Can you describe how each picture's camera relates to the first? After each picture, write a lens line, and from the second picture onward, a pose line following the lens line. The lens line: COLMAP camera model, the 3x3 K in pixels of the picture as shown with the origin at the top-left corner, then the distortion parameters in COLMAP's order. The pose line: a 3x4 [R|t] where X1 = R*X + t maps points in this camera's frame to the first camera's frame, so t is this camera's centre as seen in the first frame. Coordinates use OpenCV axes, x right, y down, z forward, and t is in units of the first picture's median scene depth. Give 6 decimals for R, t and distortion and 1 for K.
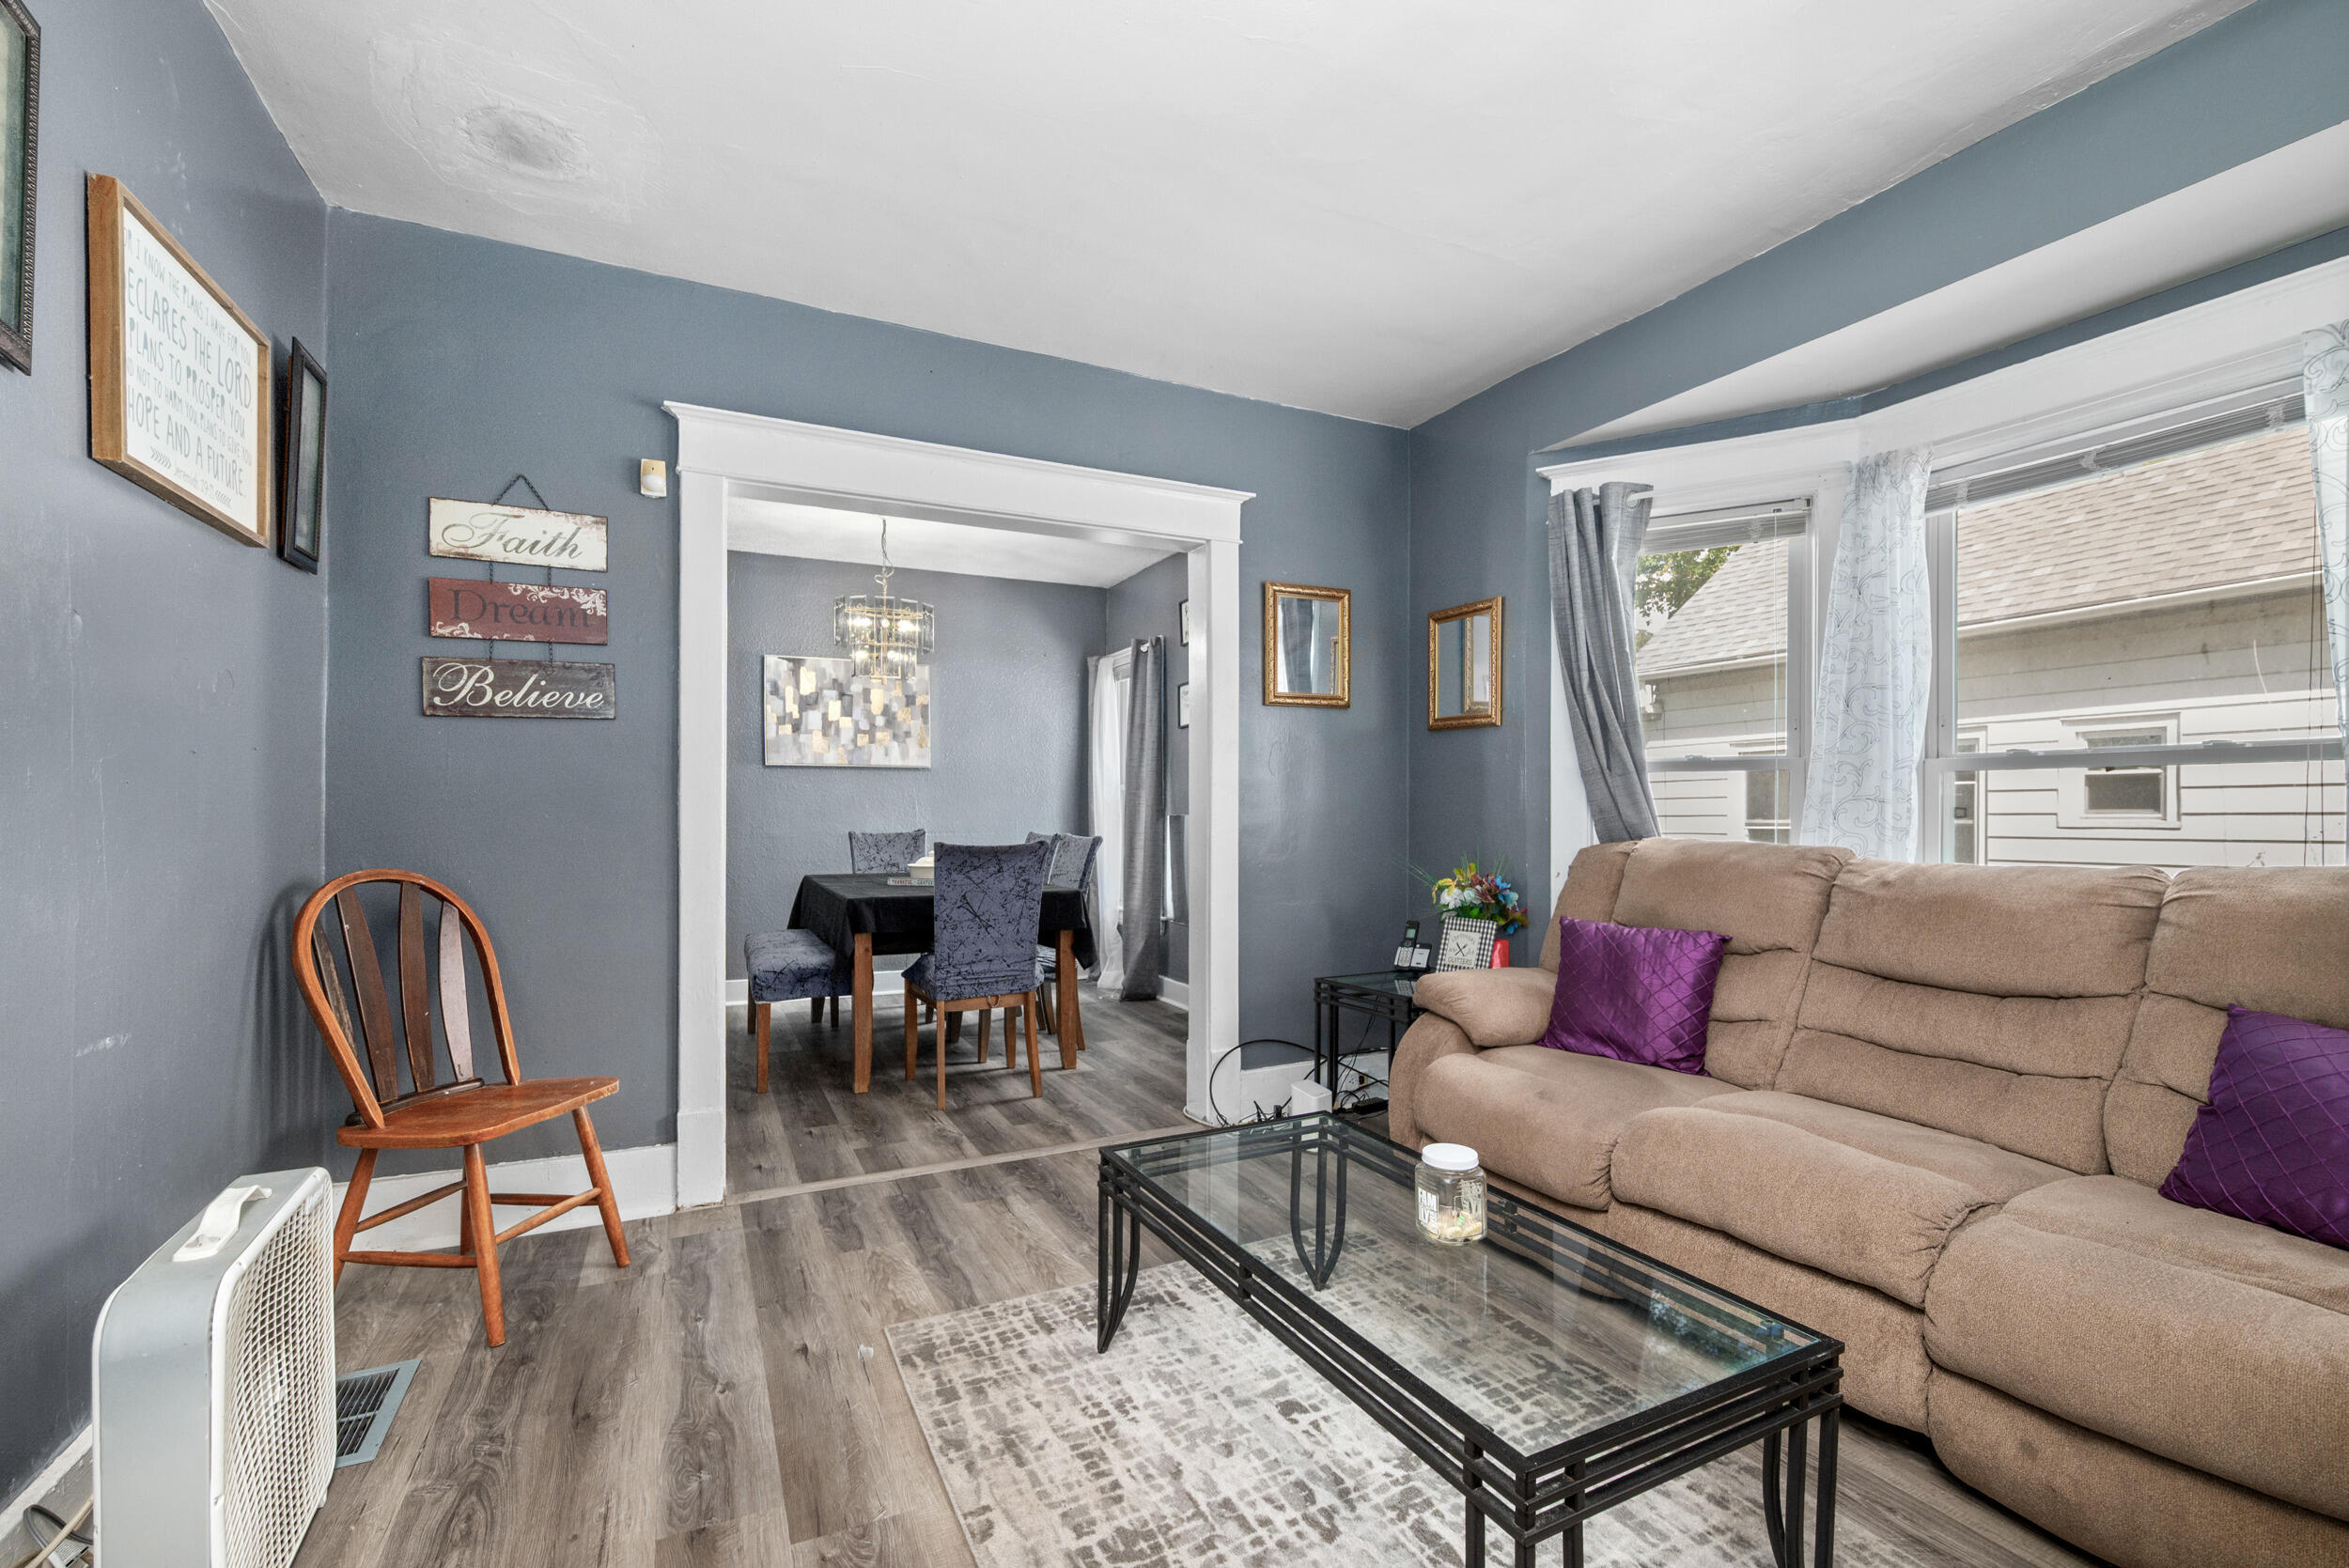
lens RADIAL K [[1009.8, 0, 1174.2], [0, 1009.8, 817.5], [0, 0, 1]] dist [-0.000503, -0.000207]
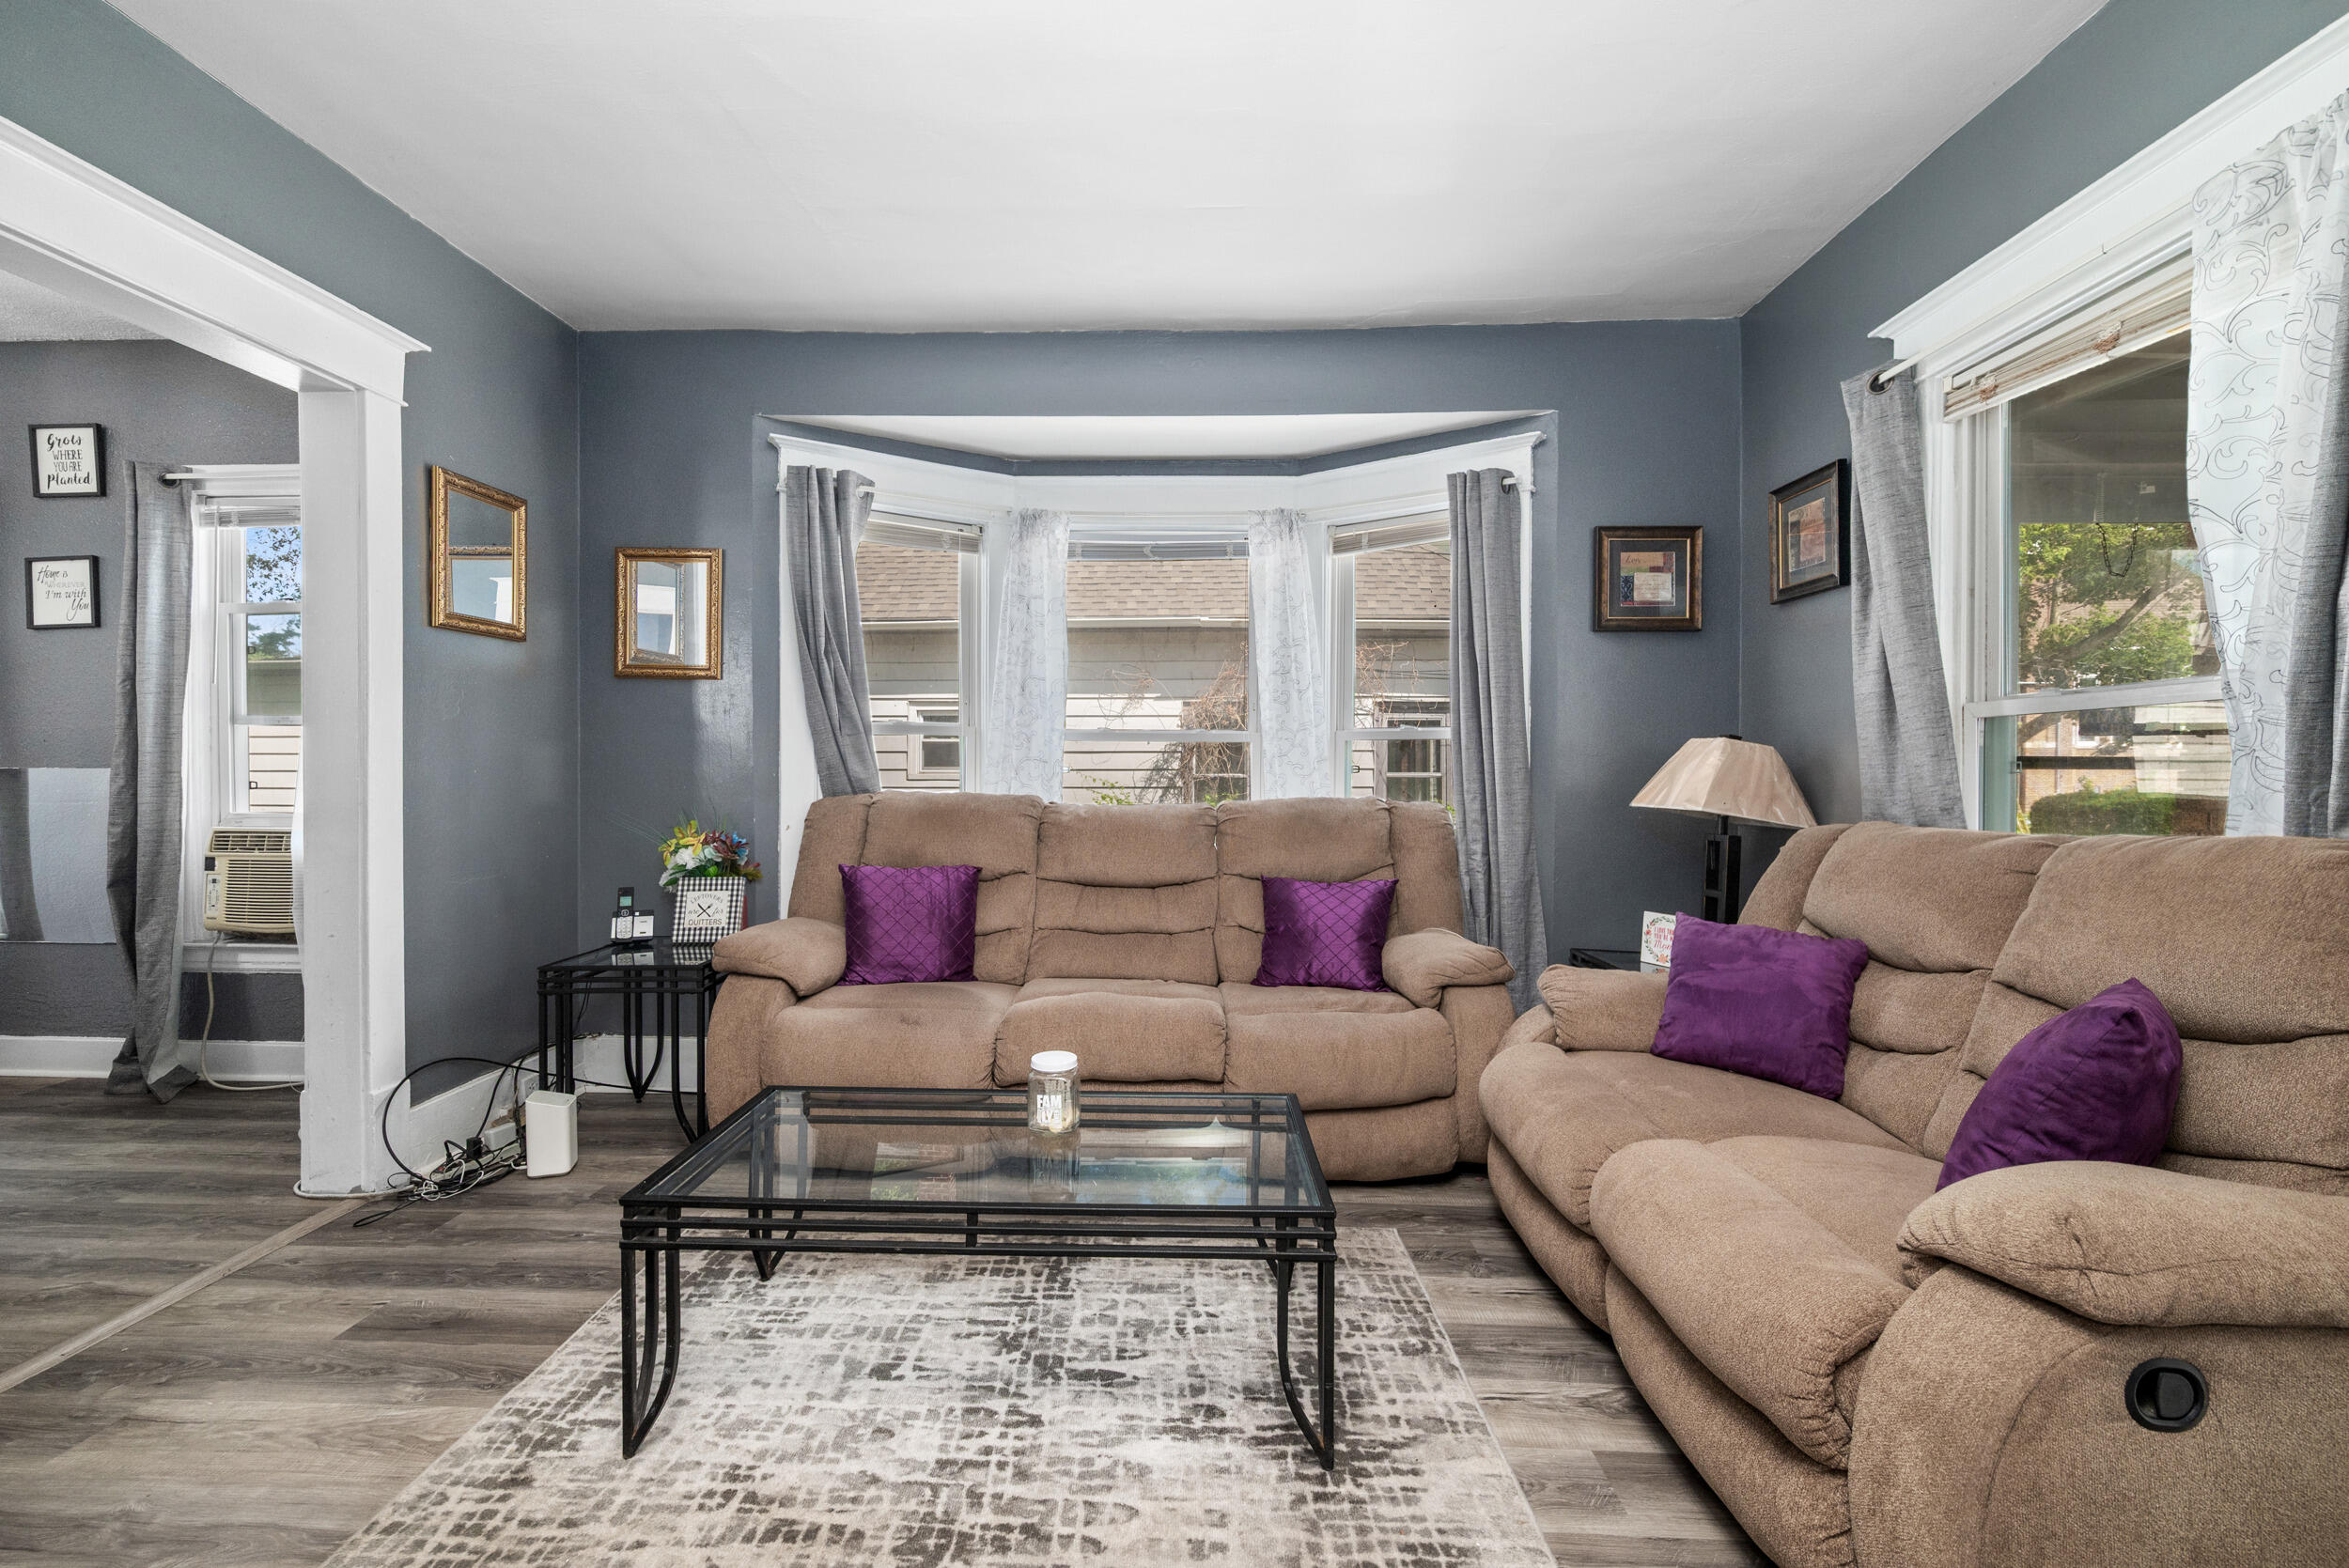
lens RADIAL K [[977.4, 0, 1174.5], [0, 977.4, 784.0], [0, 0, 1]] dist [-0.001486, -0.000013]
pose [[0.476970, -0.010334, 0.878859, -0.388170], [-0.000193, 0.999930, 0.011862, -0.000960], [-0.878920, -0.005827, 0.476934, 0.197059]]
